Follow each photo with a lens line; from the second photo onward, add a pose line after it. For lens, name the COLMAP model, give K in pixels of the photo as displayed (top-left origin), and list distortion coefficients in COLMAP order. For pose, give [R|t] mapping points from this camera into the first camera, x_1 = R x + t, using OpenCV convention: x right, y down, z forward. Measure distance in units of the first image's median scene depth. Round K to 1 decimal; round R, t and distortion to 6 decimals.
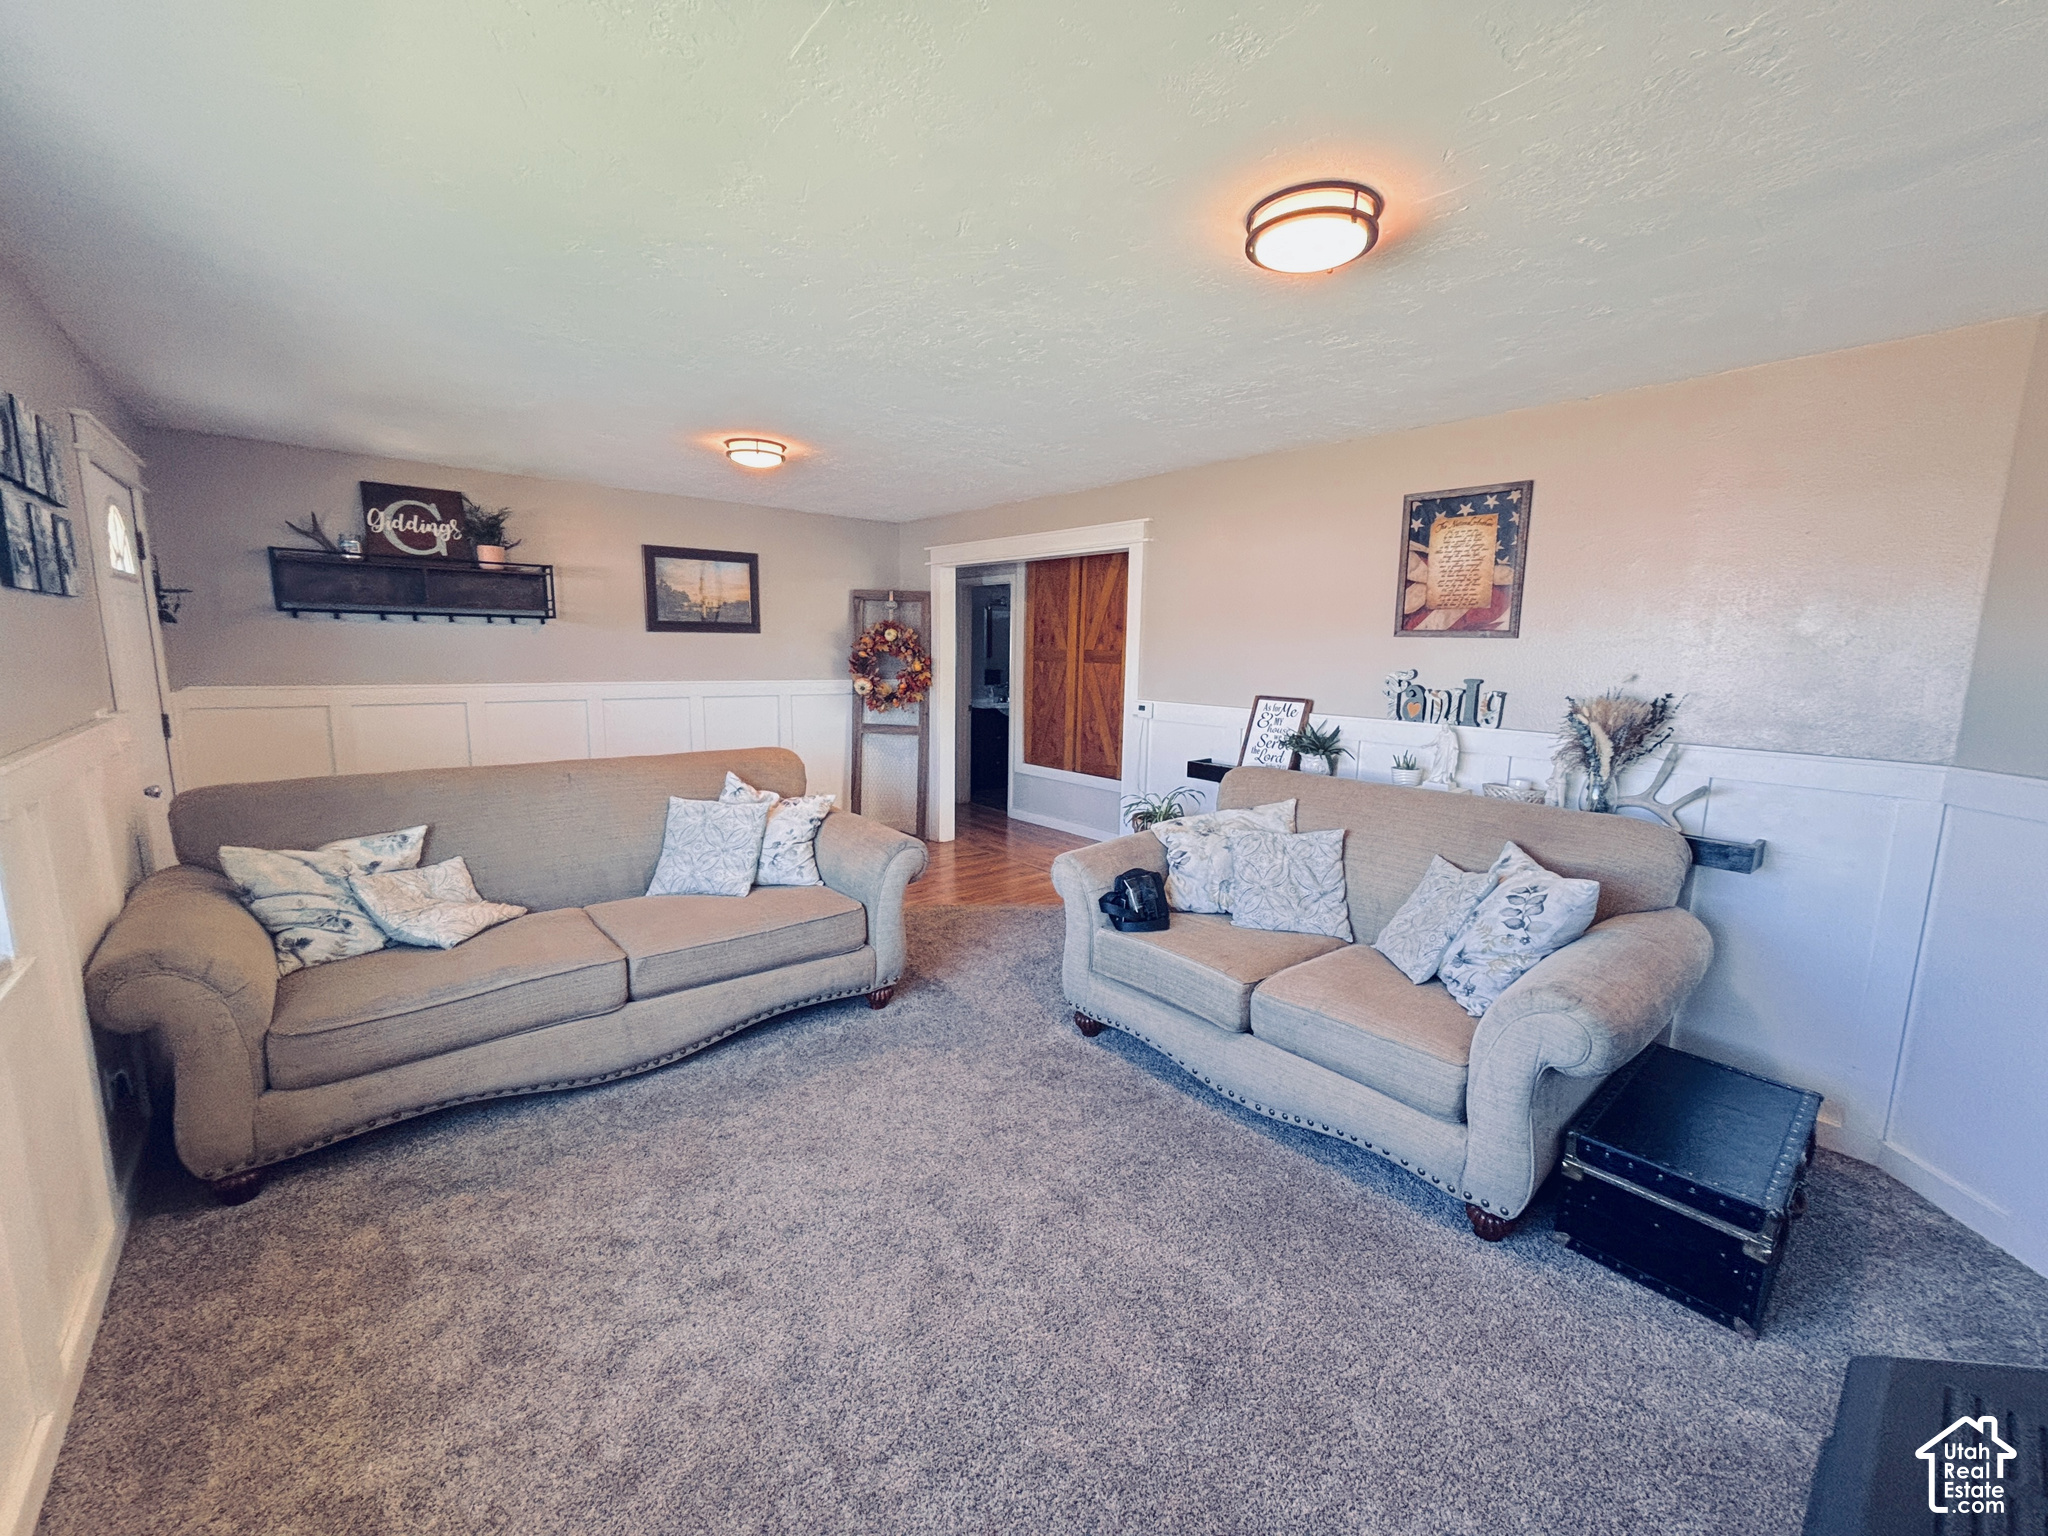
lens RADIAL K [[822.5, 0, 1033.6], [0, 822.5, 763.1], [0, 0, 1]] dist [-0.000294, -0.000617]
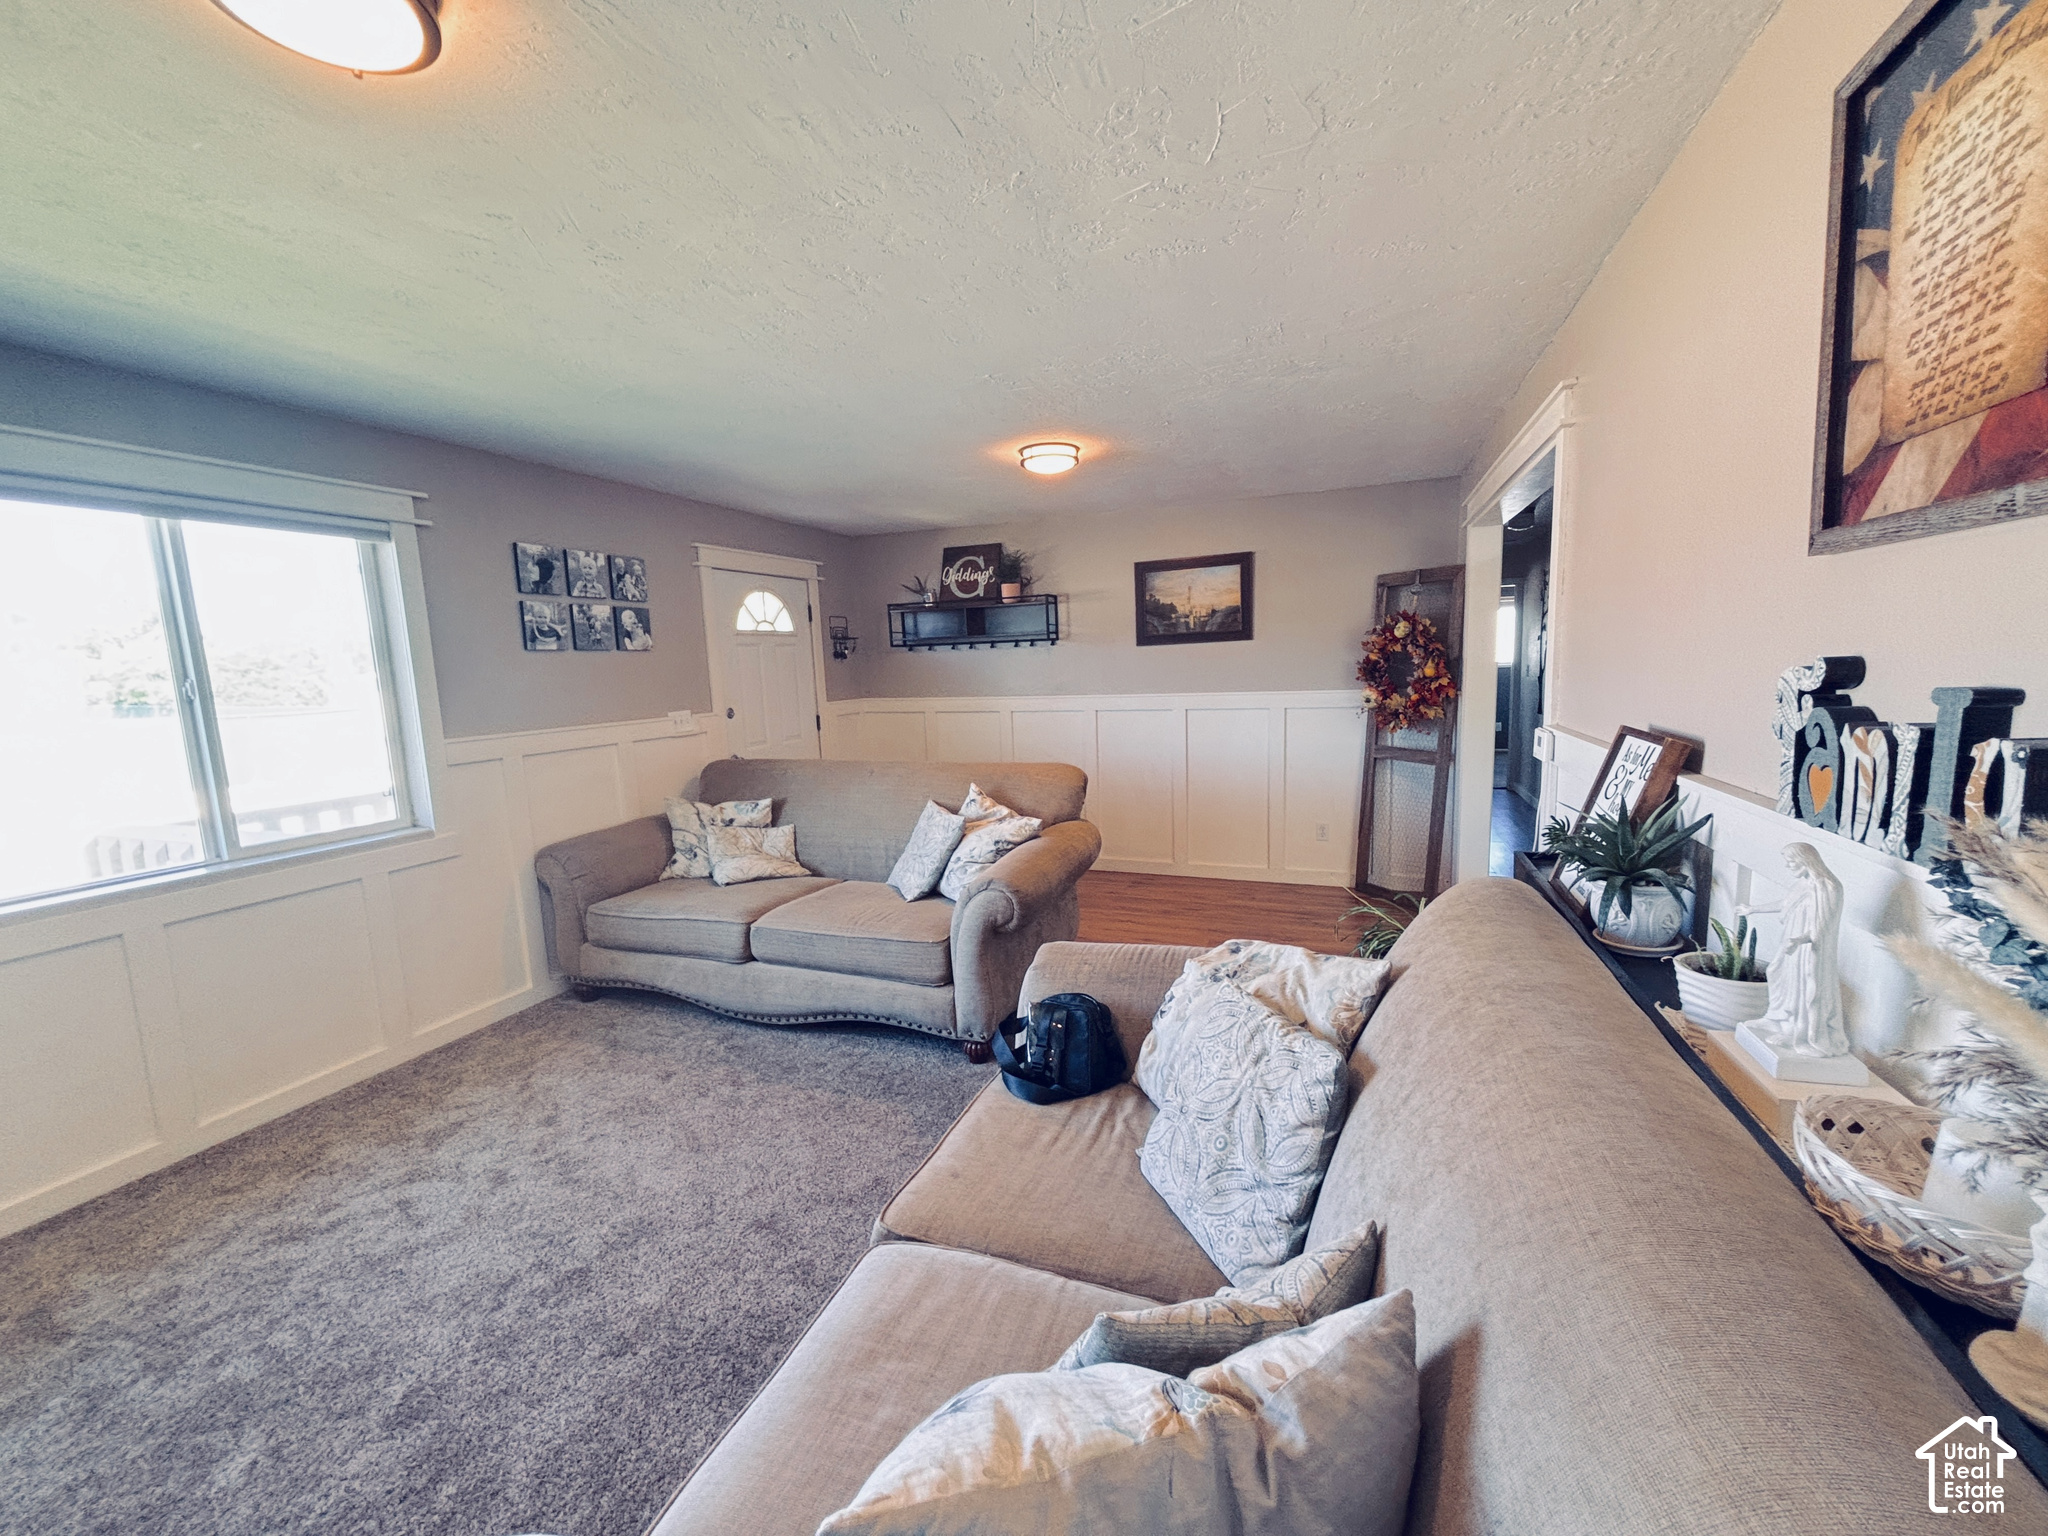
lens RADIAL K [[822.5, 0, 1035.9], [0, 822.5, 769.1], [0, 0, 1]] dist [-0.000294, -0.000617]
pose [[0.480585, 0.078255, -0.873450, 0.501115], [-0.080748, 0.995728, 0.044781, -0.053072], [0.873223, 0.049008, 0.484851, 0.510170]]
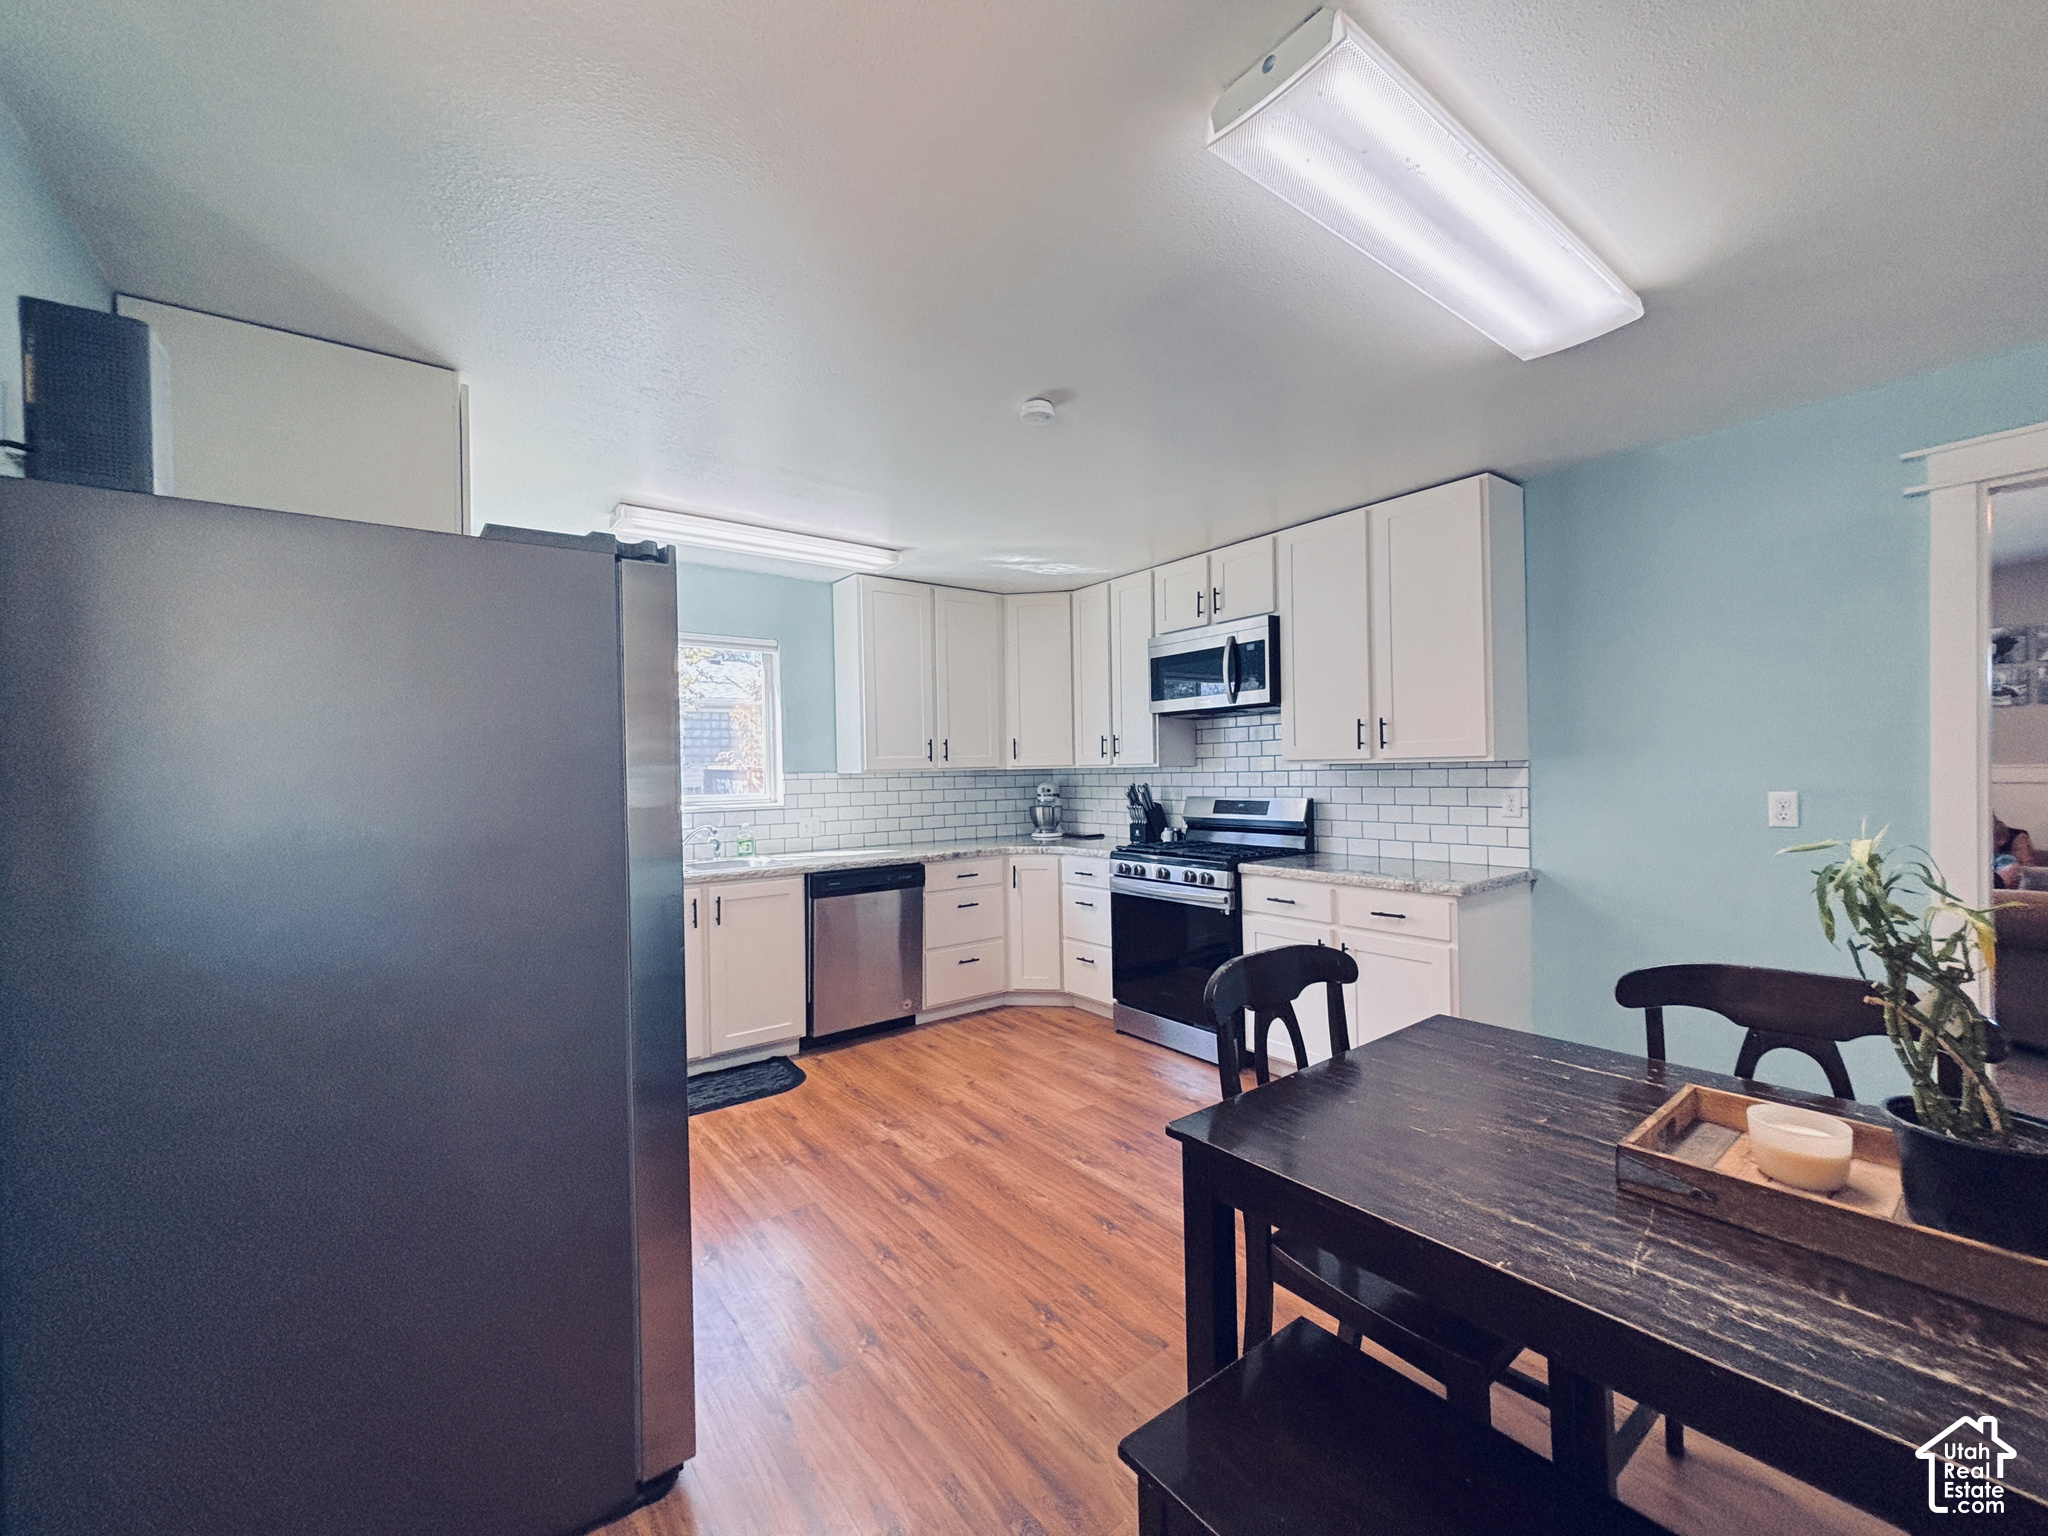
lens RADIAL K [[822.5, 0, 1023.7], [0, 822.5, 764.9], [0, 0, 1]] dist [-0.000294, -0.000617]
pose [[-0.997798, -0.005449, 0.066107, 0.799132], [0.004044, 0.989768, 0.142630, -0.197674], [-0.066207, 0.142583, -0.987566, 1.829507]]
